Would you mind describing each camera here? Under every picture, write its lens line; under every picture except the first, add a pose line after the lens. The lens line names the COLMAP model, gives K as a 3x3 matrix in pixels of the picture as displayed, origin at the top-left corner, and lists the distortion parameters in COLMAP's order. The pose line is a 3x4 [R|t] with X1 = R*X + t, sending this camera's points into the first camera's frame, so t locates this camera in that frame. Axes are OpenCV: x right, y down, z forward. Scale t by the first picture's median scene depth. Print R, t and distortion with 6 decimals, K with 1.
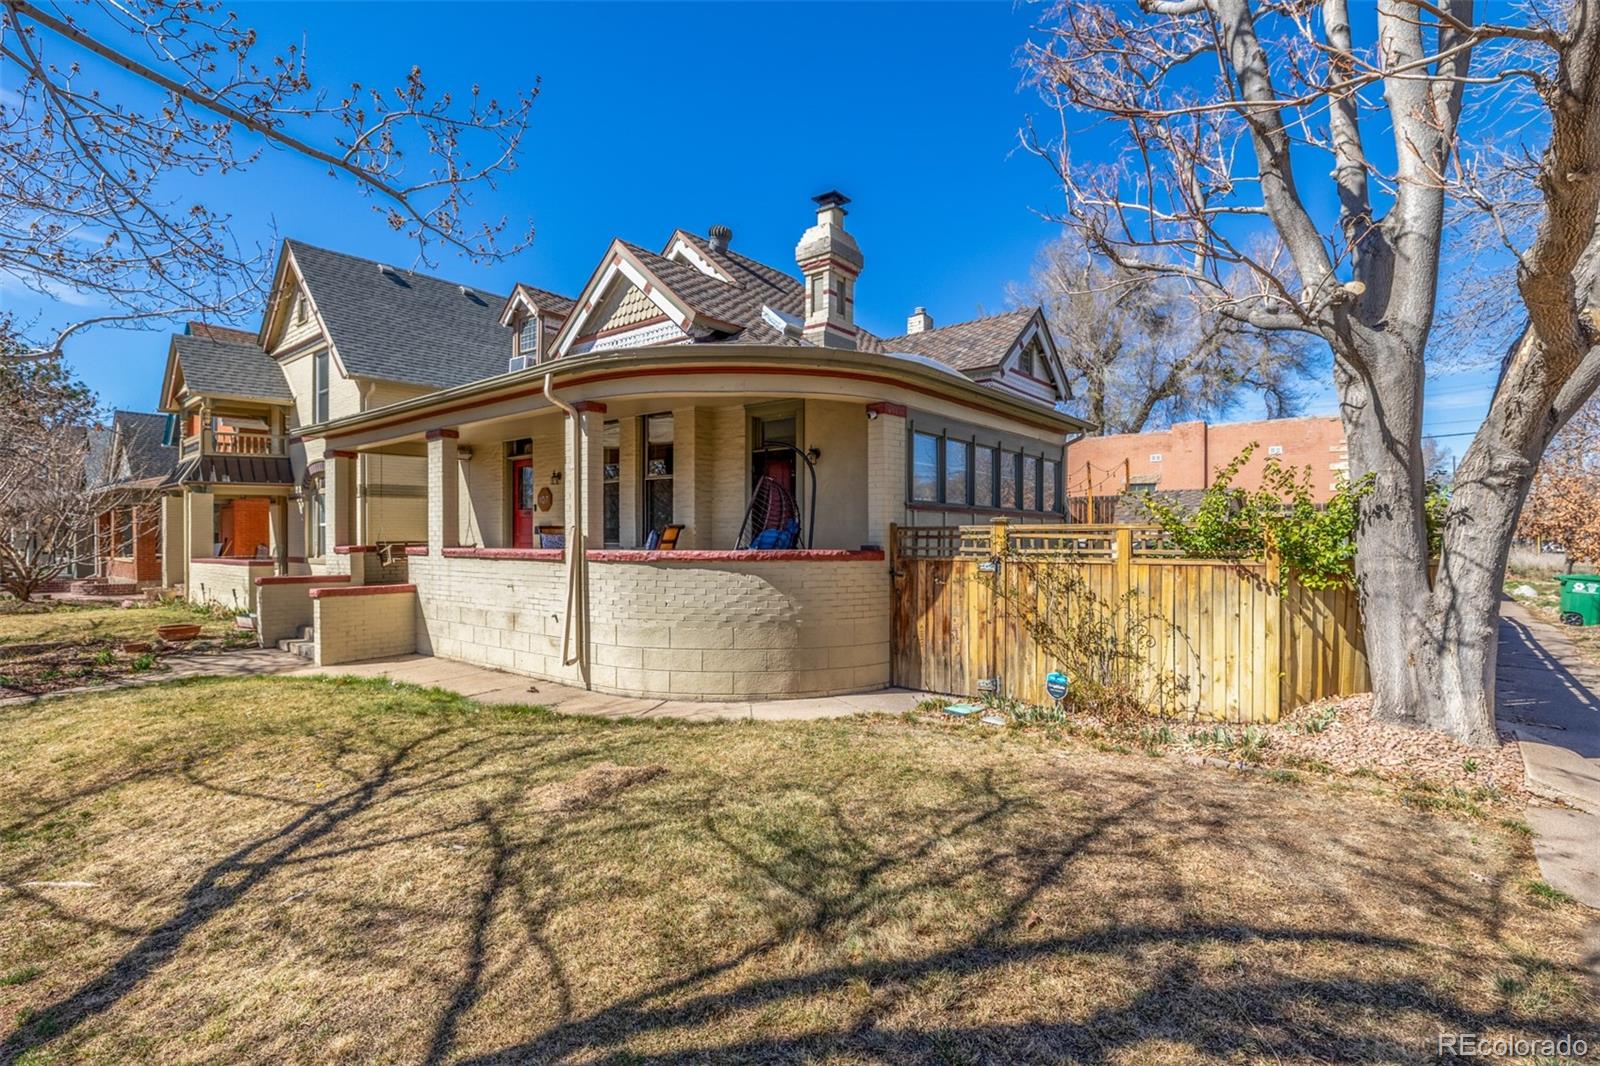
lens RADIAL K [[760.7, 0, 796.7], [0, 760.7, 543.6], [0, 0, 1]] dist [-0.004210, 0.000320]
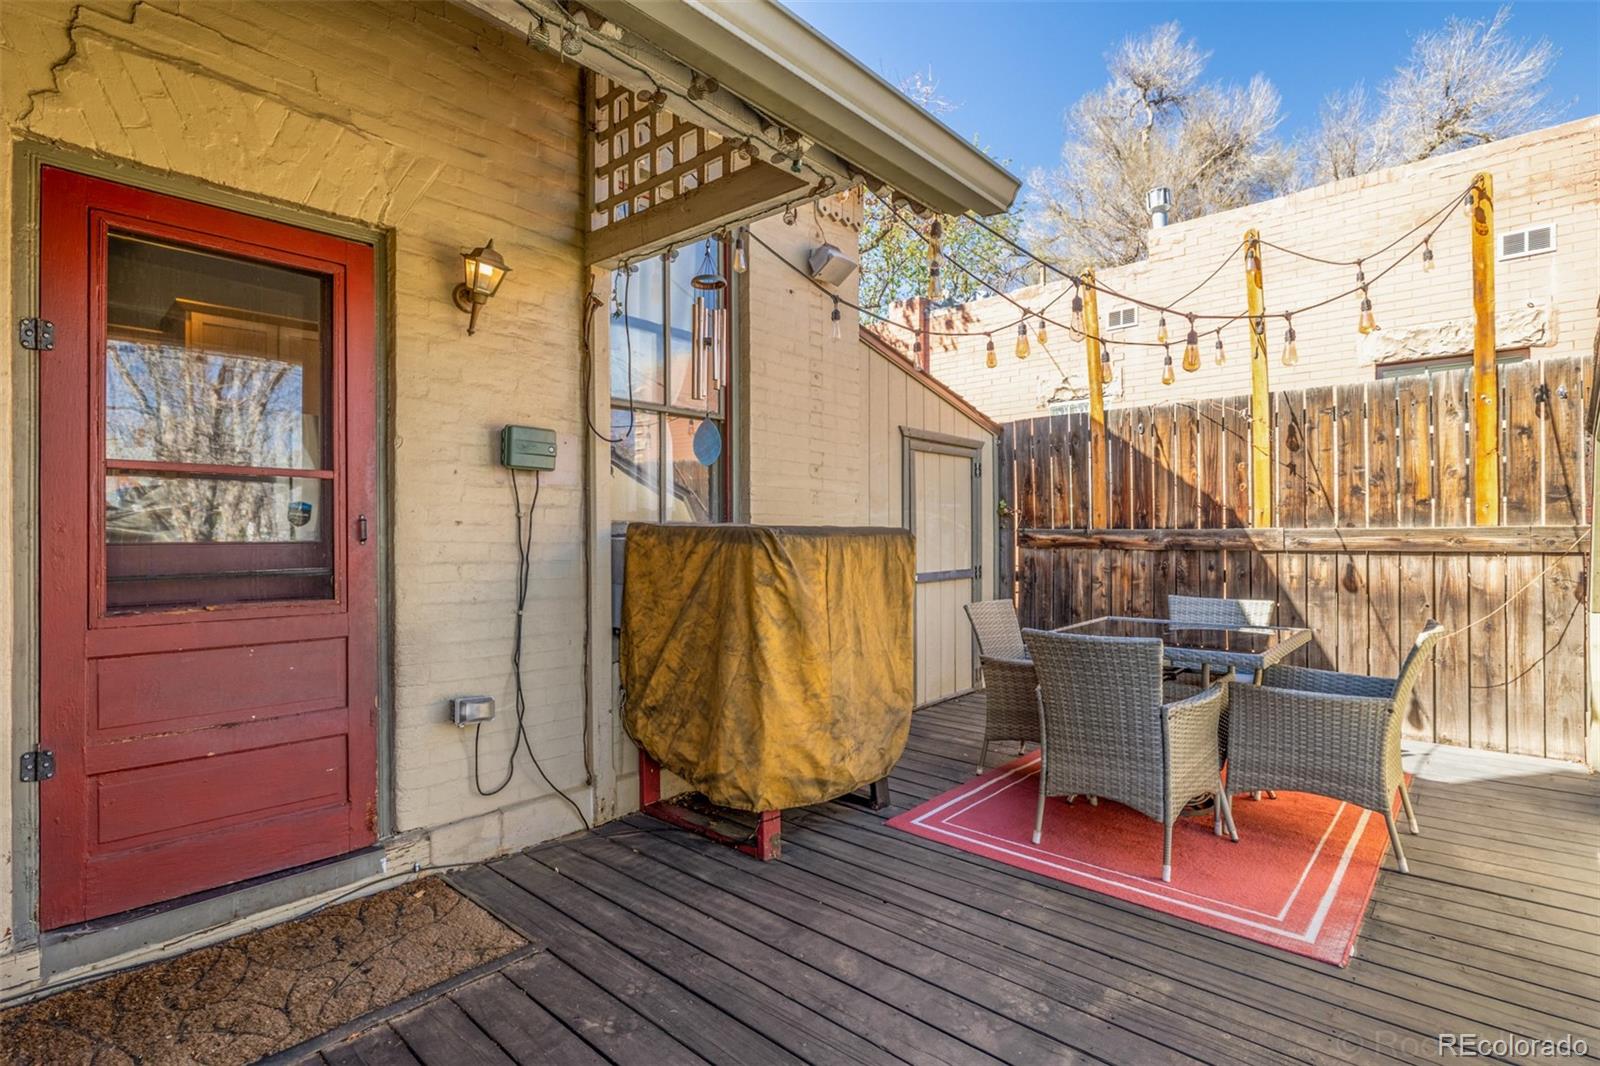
lens RADIAL K [[760.7, 0, 796.7], [0, 760.7, 528.4], [0, 0, 1]] dist [-0.004210, 0.000320]
pose [[0.998392, -0.009485, -0.055885, 0.170674], [0.009082, 0.999931, -0.007461, -0.015161], [0.055952, 0.006941, 0.998409, 0.499125]]
